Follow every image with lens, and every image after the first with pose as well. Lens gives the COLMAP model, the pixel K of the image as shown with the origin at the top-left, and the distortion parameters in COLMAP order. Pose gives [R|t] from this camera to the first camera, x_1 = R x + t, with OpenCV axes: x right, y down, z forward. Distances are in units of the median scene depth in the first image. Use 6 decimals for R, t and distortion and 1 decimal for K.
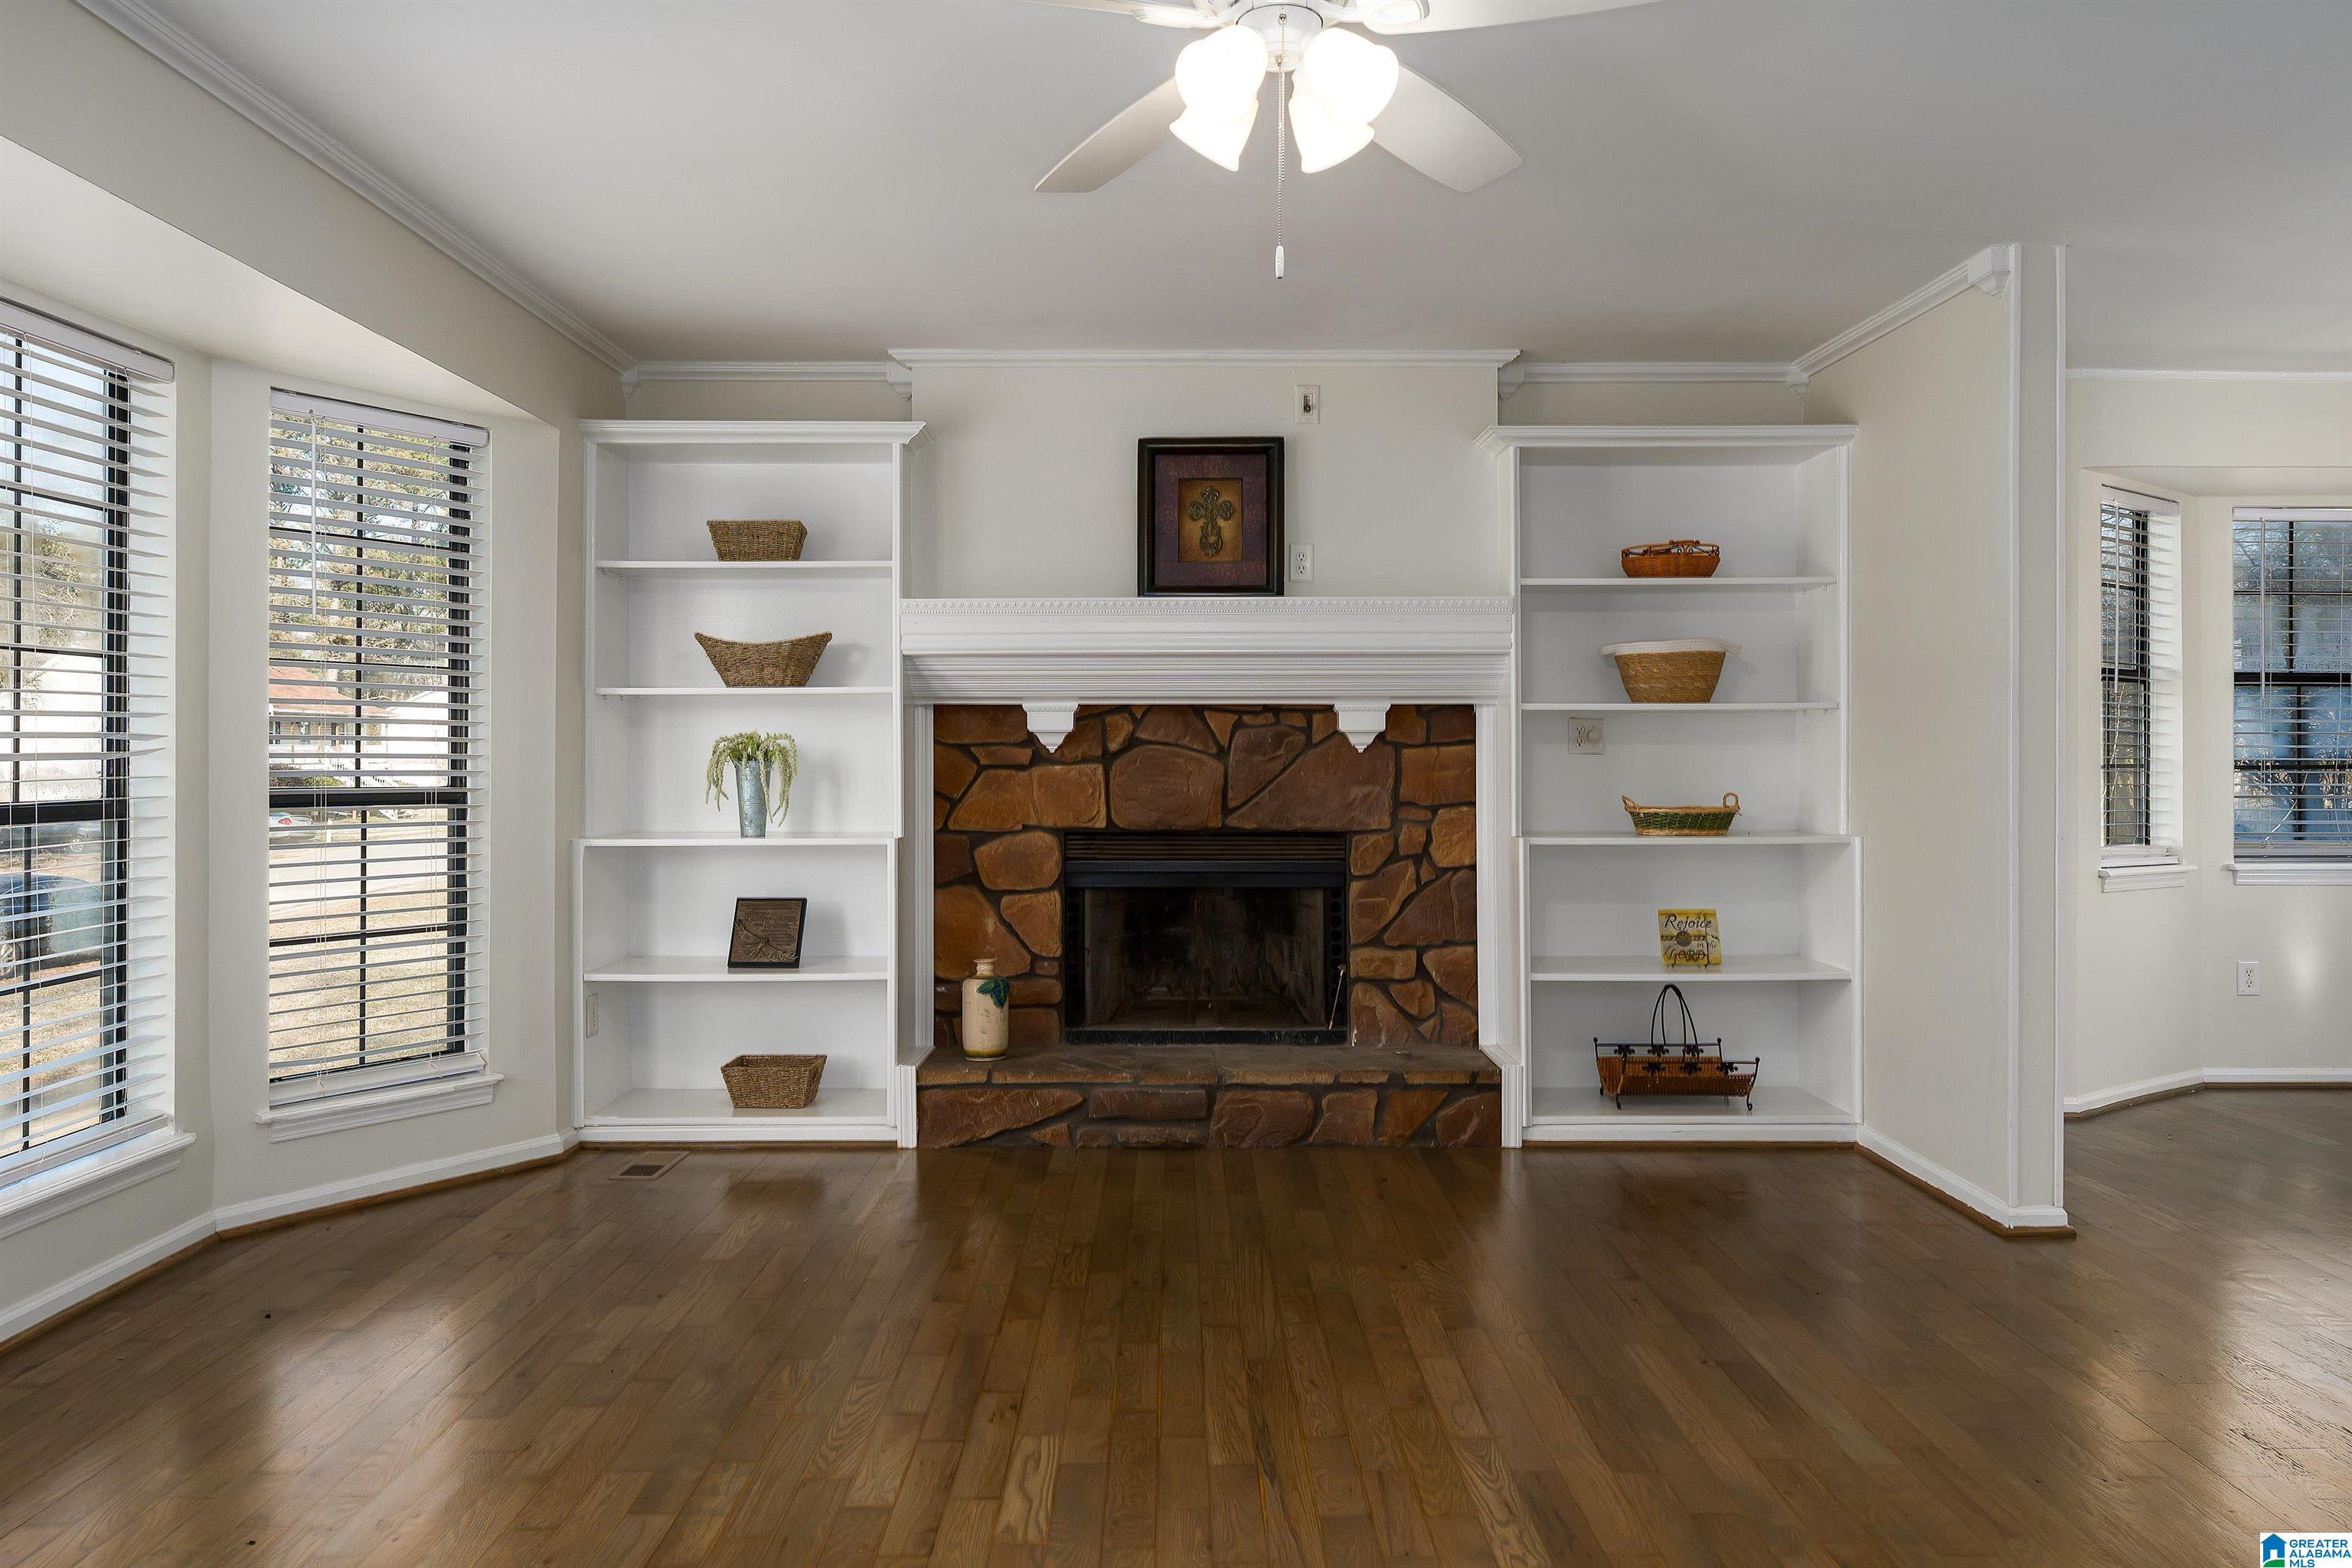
lens RADIAL K [[1553.9, 0, 1187.5], [0, 1553.9, 754.9], [0, 0, 1]] dist [-0.007008, 0.024680]
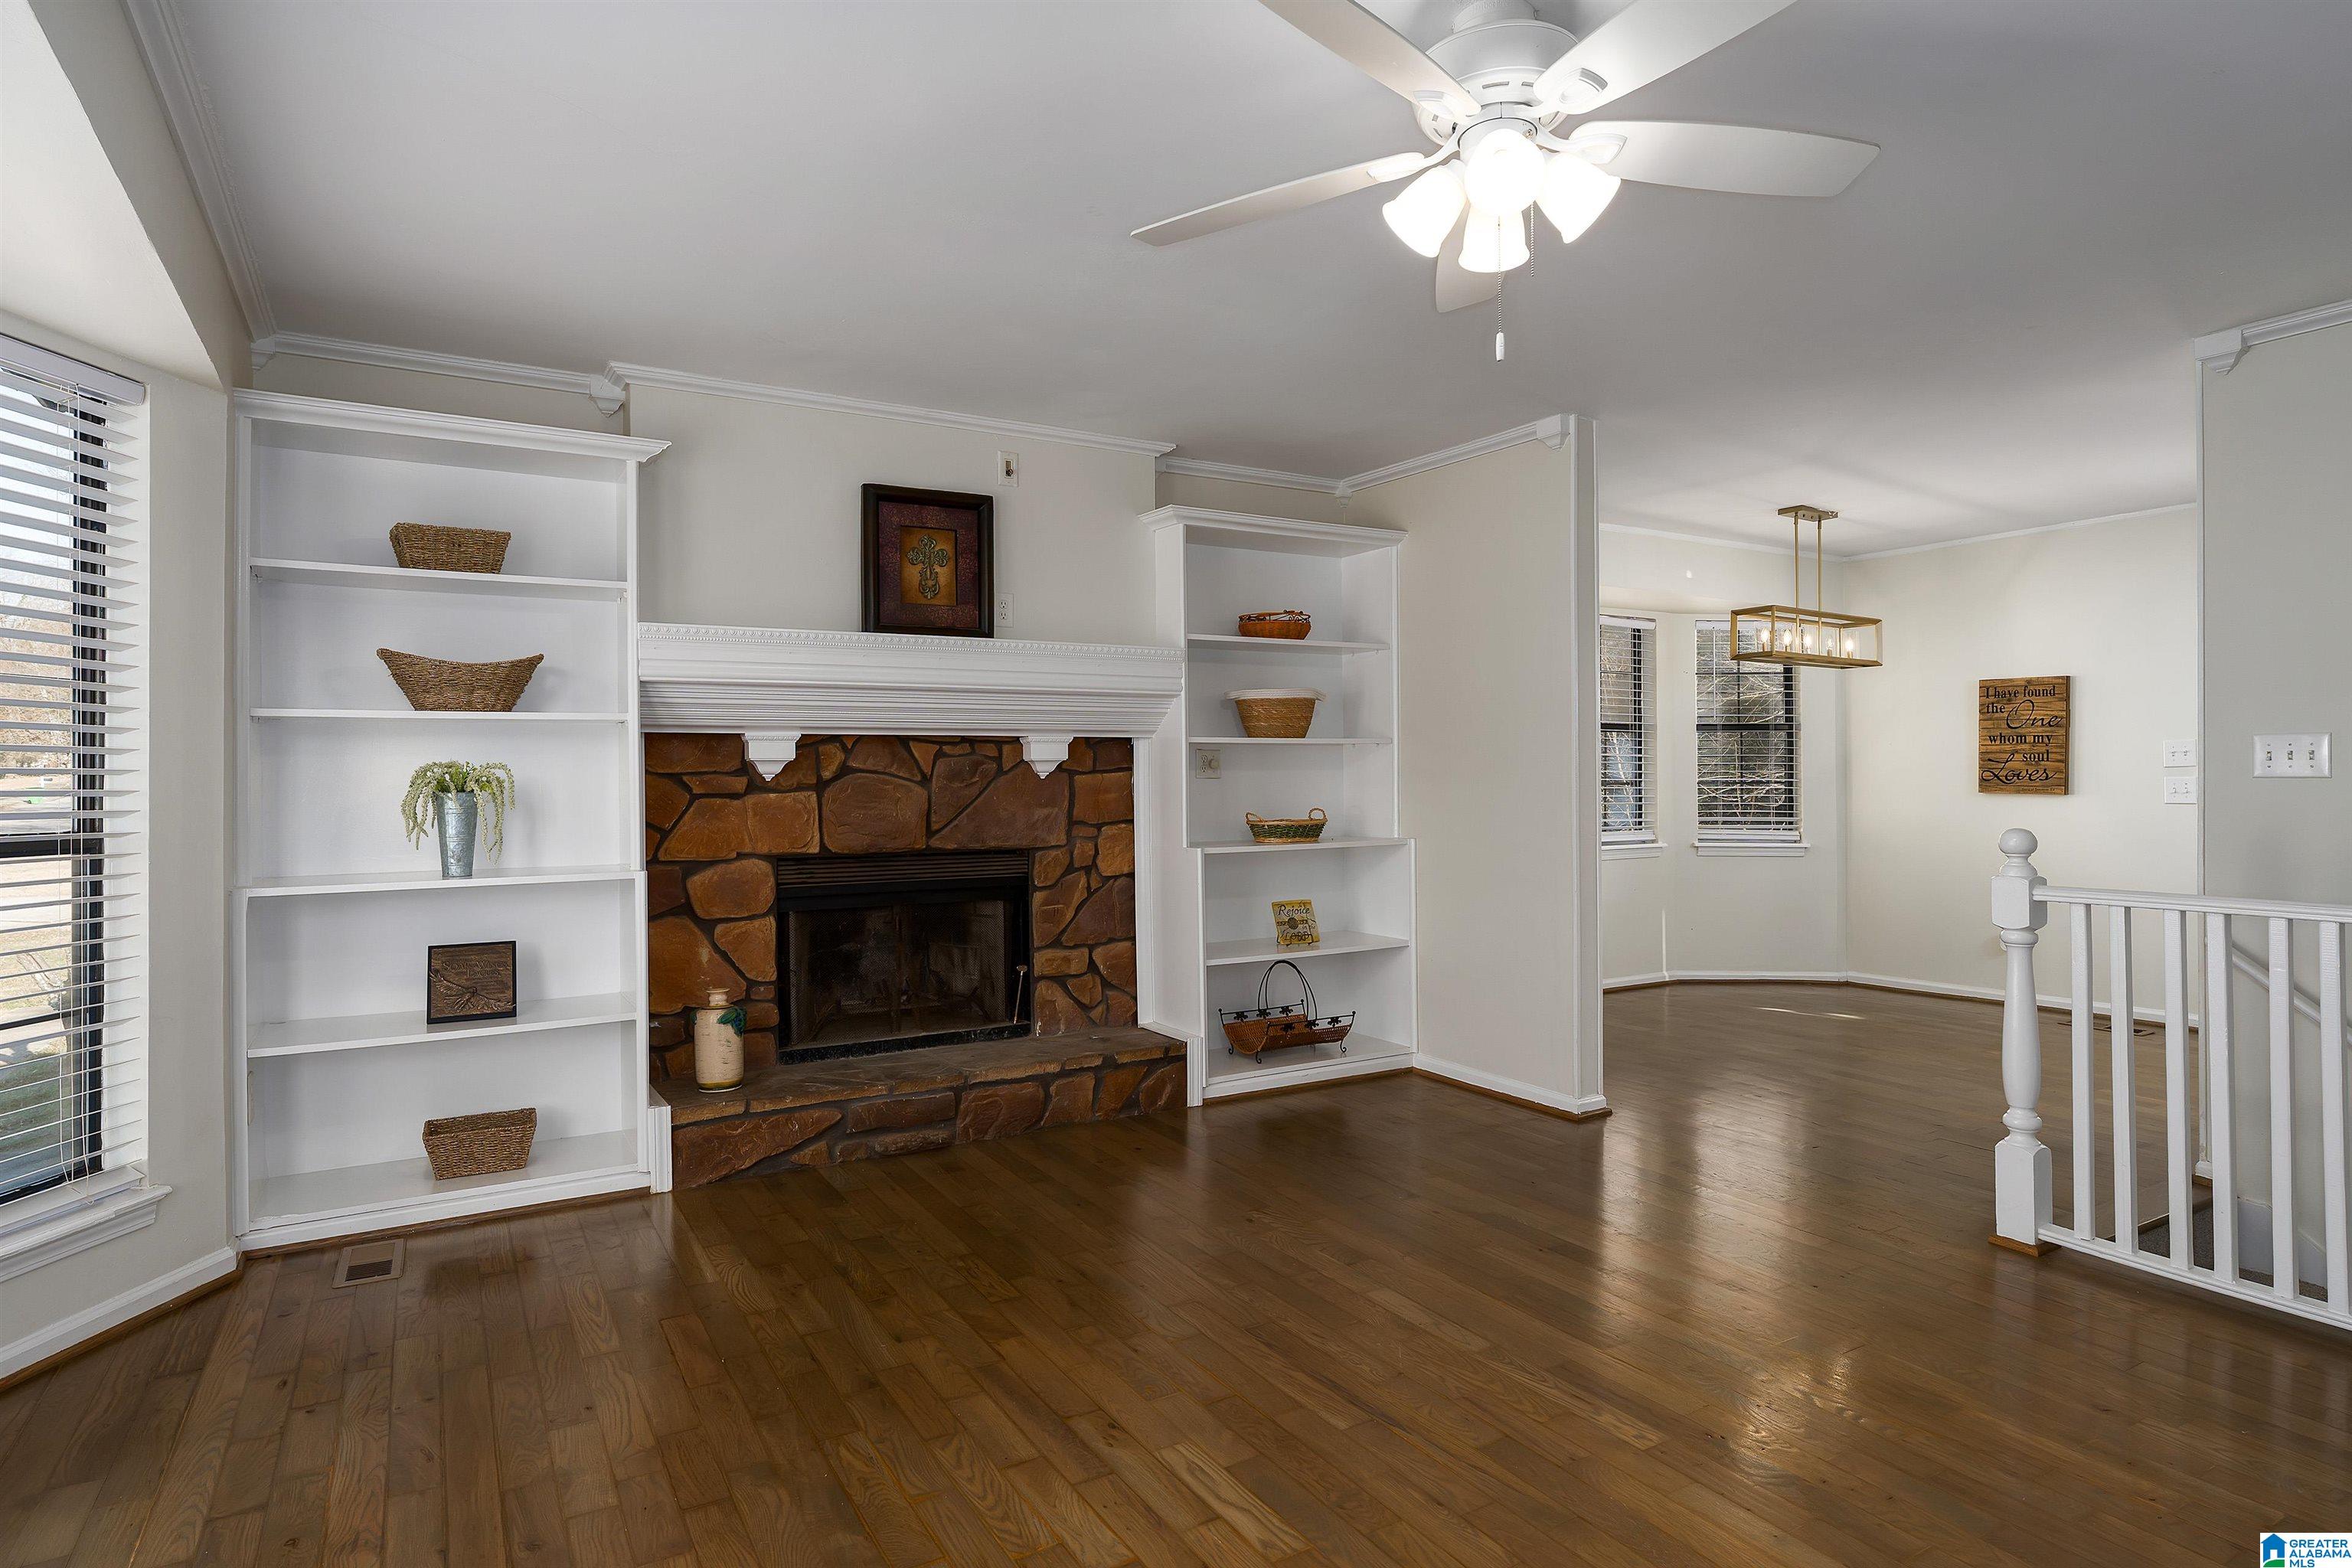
lens RADIAL K [[1269.8, 0, 1169.5], [0, 1269.8, 773.2], [0, 0, 1]] dist [0.001043, 0.000865]
pose [[0.864971, -0.005017, 0.501797, -0.287071], [0.006900, 0.999974, -0.001895, -0.003379], [-0.501775, 0.005101, 0.864983, 0.150321]]
